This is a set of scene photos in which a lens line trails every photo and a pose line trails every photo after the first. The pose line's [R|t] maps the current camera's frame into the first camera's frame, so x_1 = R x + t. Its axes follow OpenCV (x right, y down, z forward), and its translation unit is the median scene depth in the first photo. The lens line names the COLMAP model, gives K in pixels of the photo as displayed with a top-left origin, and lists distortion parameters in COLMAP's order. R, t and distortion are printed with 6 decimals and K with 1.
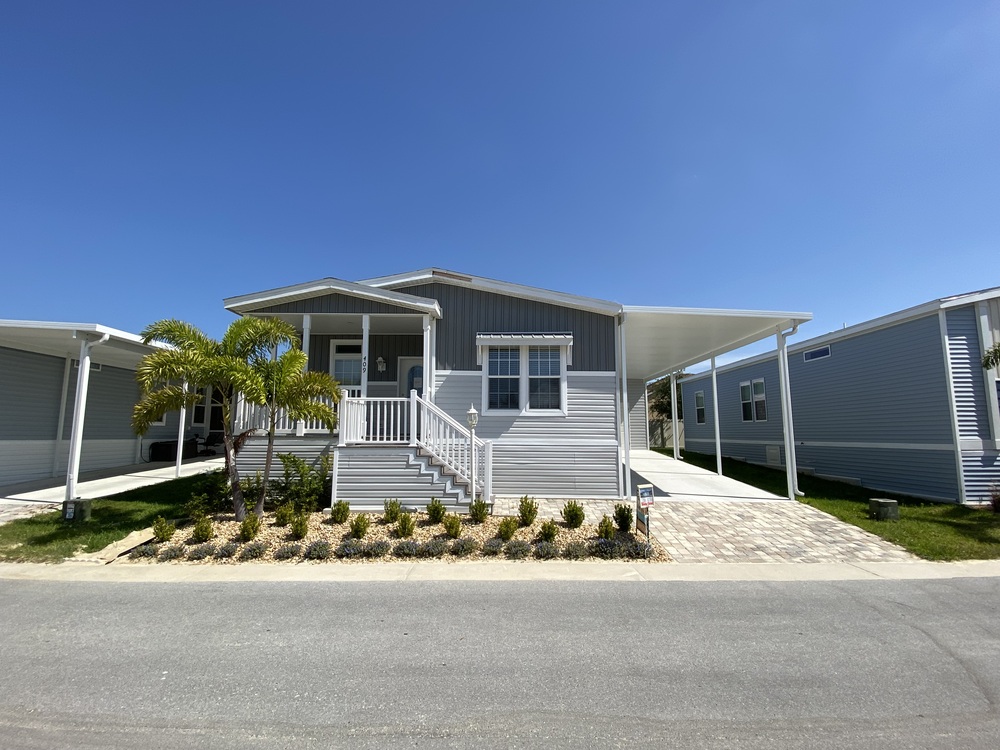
lens RADIAL K [[482.1, 0, 499.1], [0, 482.1, 363.0], [0, 0, 1]] dist [0.000978, -0.013716]
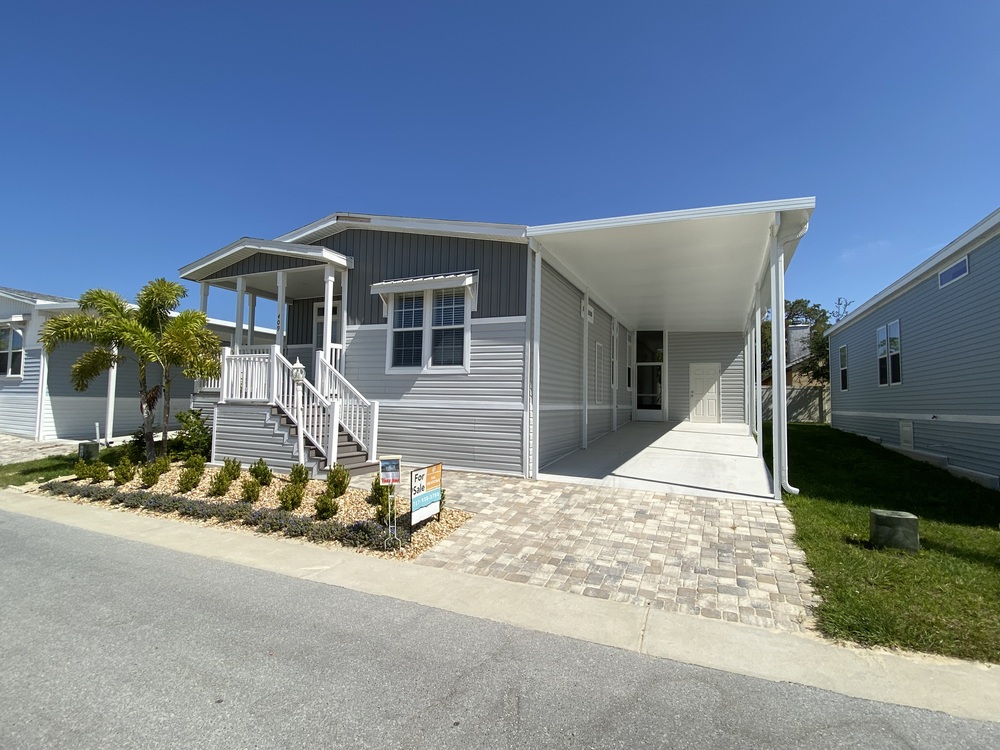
lens RADIAL K [[483.2, 0, 500.0], [0, 483.2, 375.0], [0, 0, 1]] dist [0.000867, -0.013843]
pose [[0.918099, -0.009369, -0.396241, 0.511635], [0.042558, 0.996271, 0.075049, 0.052832], [0.394061, -0.085766, 0.915074, 0.264971]]
